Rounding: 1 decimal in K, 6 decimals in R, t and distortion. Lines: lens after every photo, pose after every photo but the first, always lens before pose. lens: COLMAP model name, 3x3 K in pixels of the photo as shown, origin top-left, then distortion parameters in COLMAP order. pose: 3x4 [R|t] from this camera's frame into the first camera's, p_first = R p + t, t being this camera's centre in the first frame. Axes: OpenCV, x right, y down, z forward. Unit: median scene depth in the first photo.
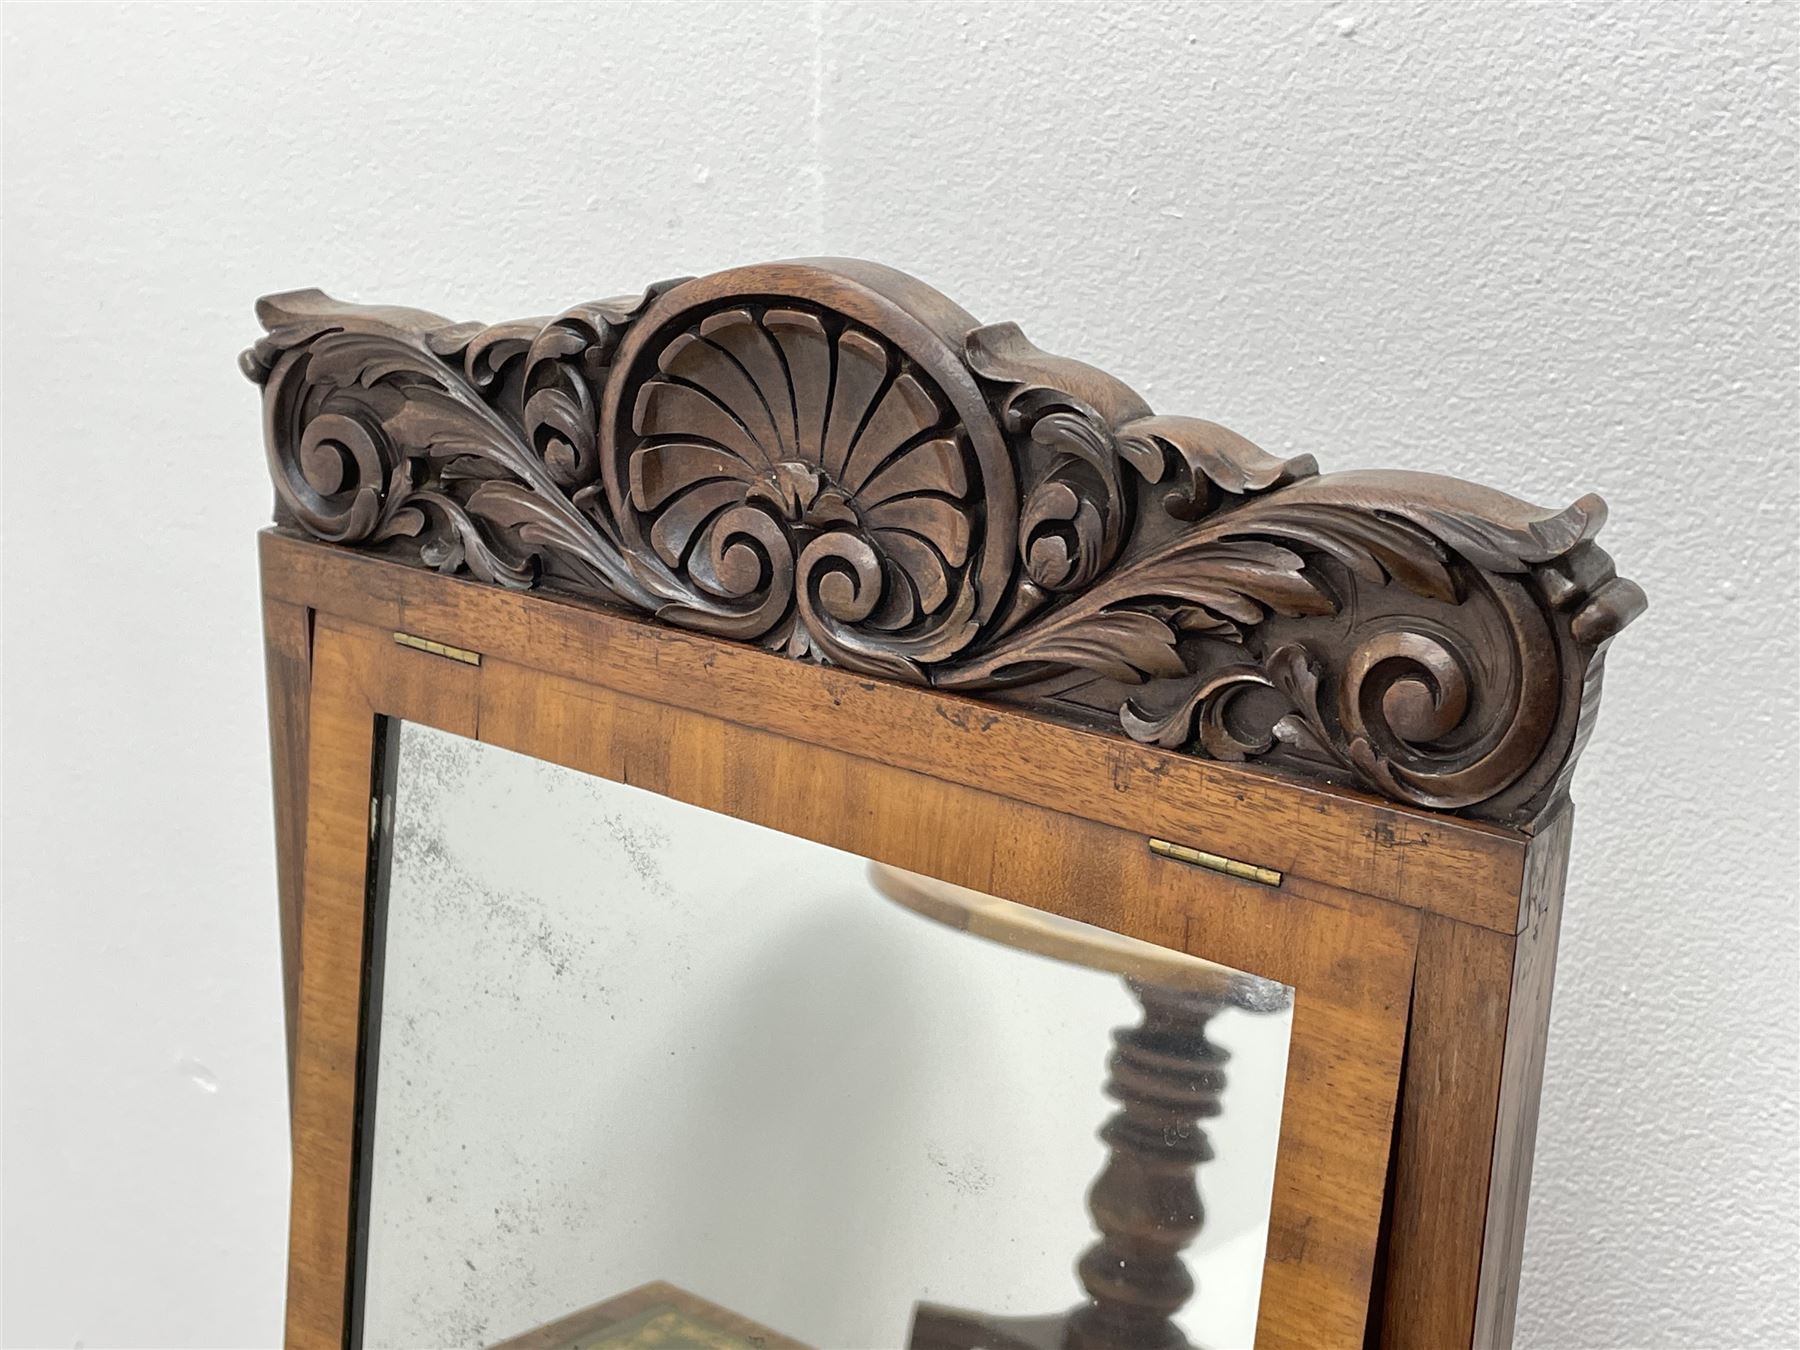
lens RADIAL K [[2425.1, 0, 869.2], [0, 2425.1, 659.2], [0, 0, 1]] dist [0.112927, 0.000000]
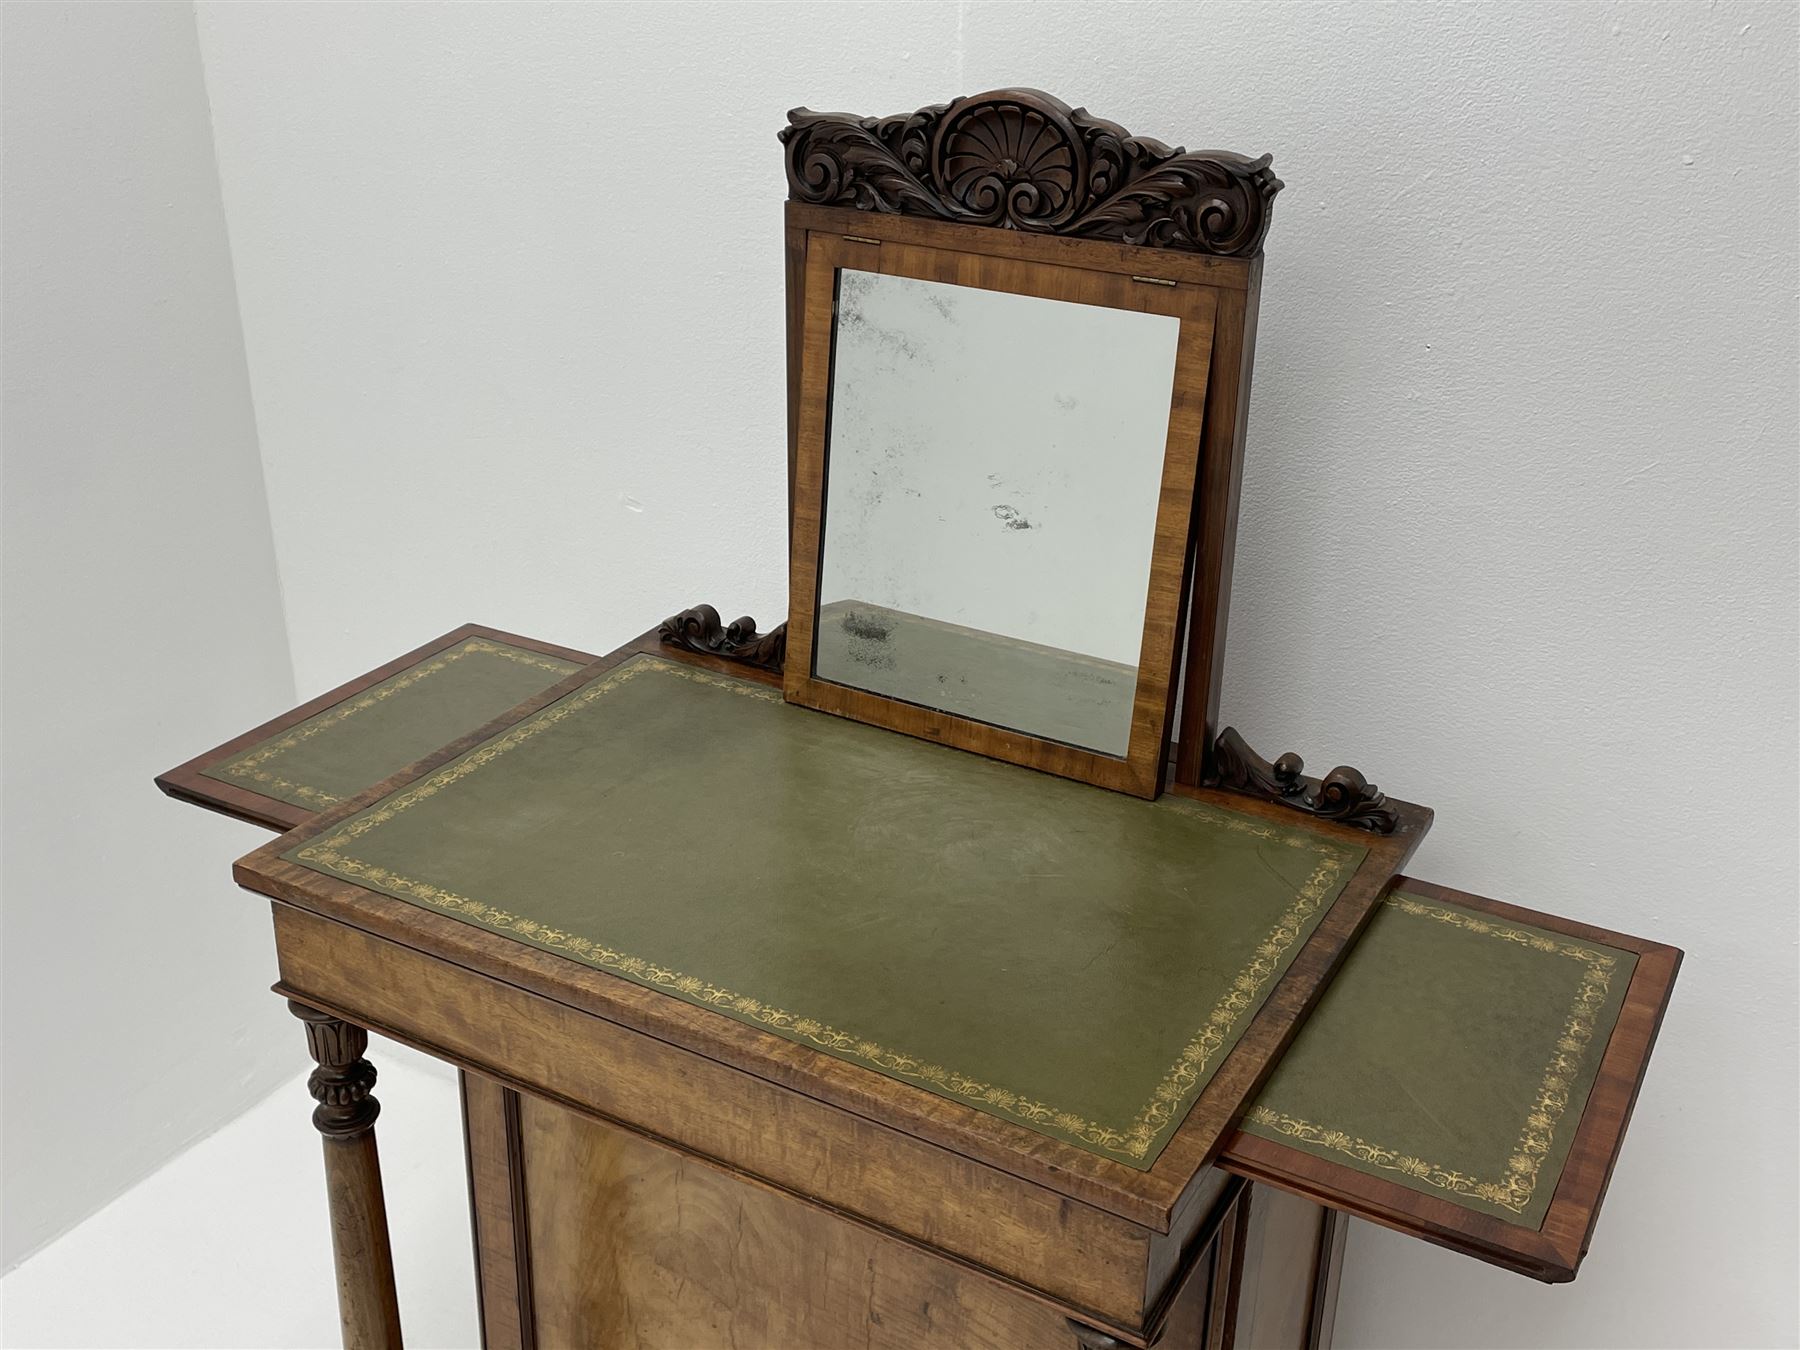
lens RADIAL K [[1897.4, 0, 890.7], [0, 1897.4, 665.2], [0, 0, 1]] dist [0.102726, 0.000000]
pose [[0.995578, -0.049792, 0.079657, -0.369985], [0.039880, 0.991787, 0.121521, 0.229947], [-0.085053, -0.117807, 0.989387, -1.304783]]
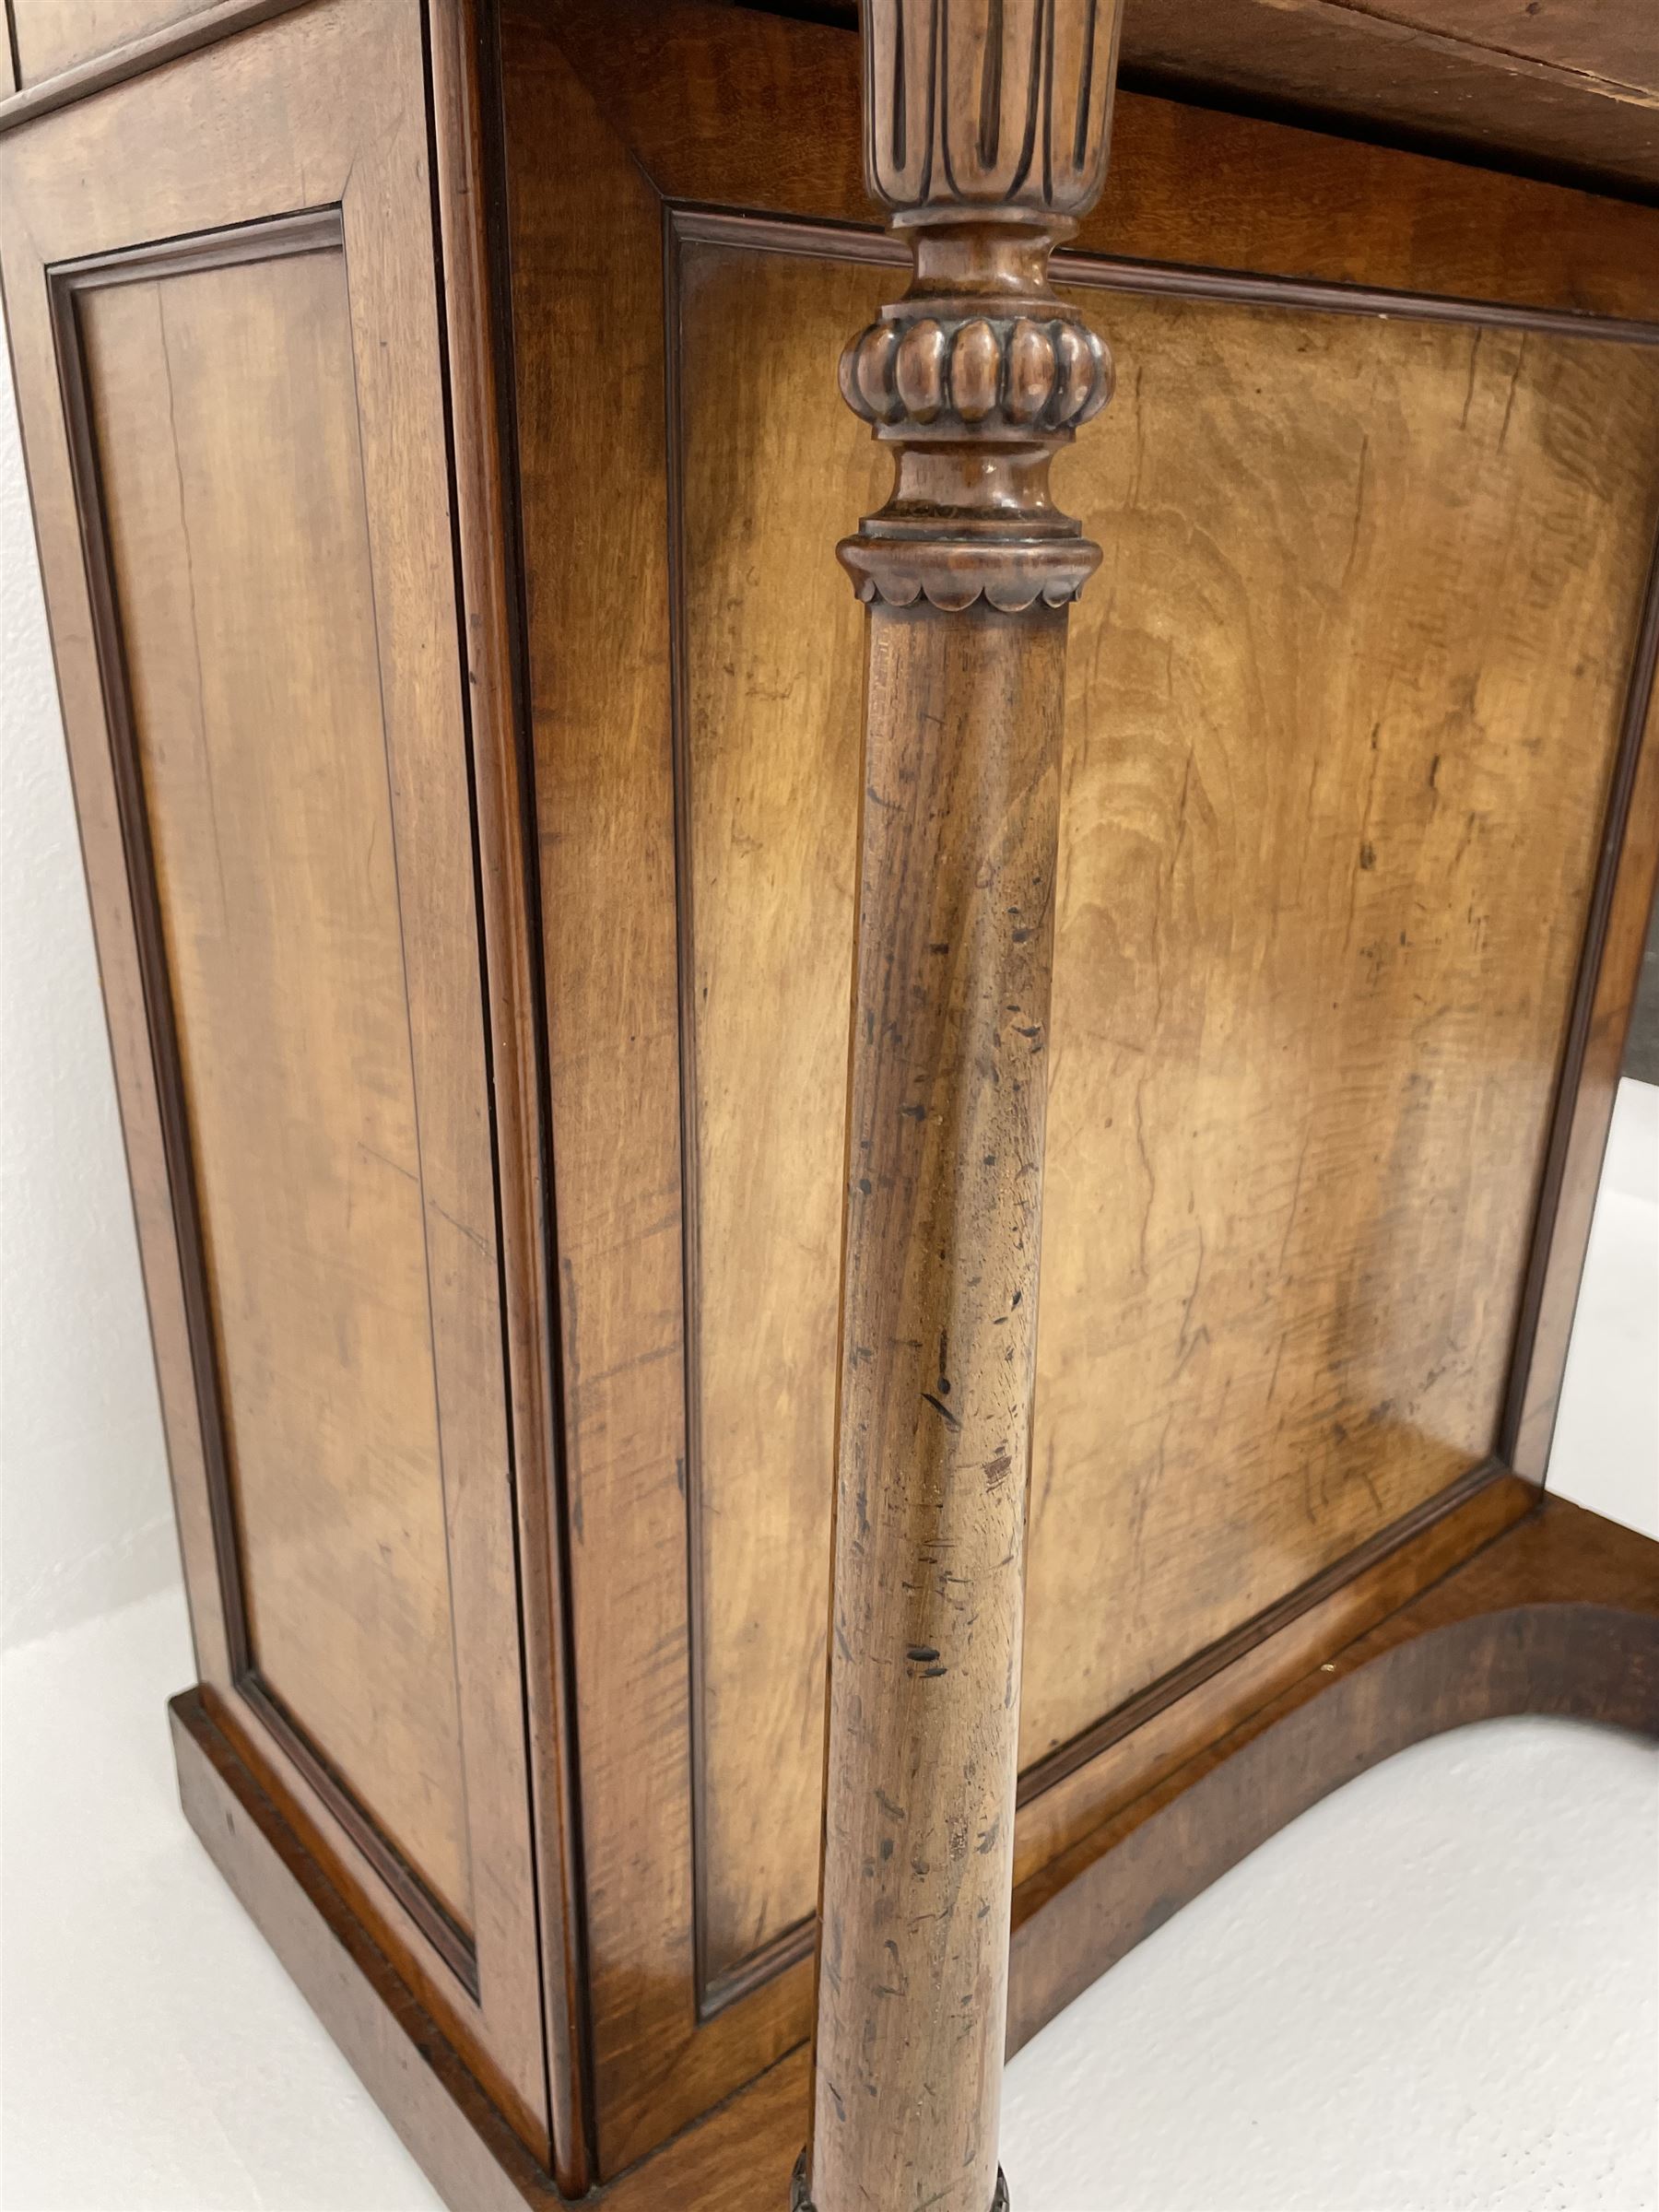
lens RADIAL K [[1680.1, 0, 841.8], [0, 1680.1, 1089.1], [0, 0, 1]] dist [0.093391, -0.116830]
pose [[0.243710, -0.362888, 0.899399, -1.395421], [0.288661, 0.912473, 0.289945, 1.019055], [-0.925895, 0.188959, 0.327130, 0.906849]]
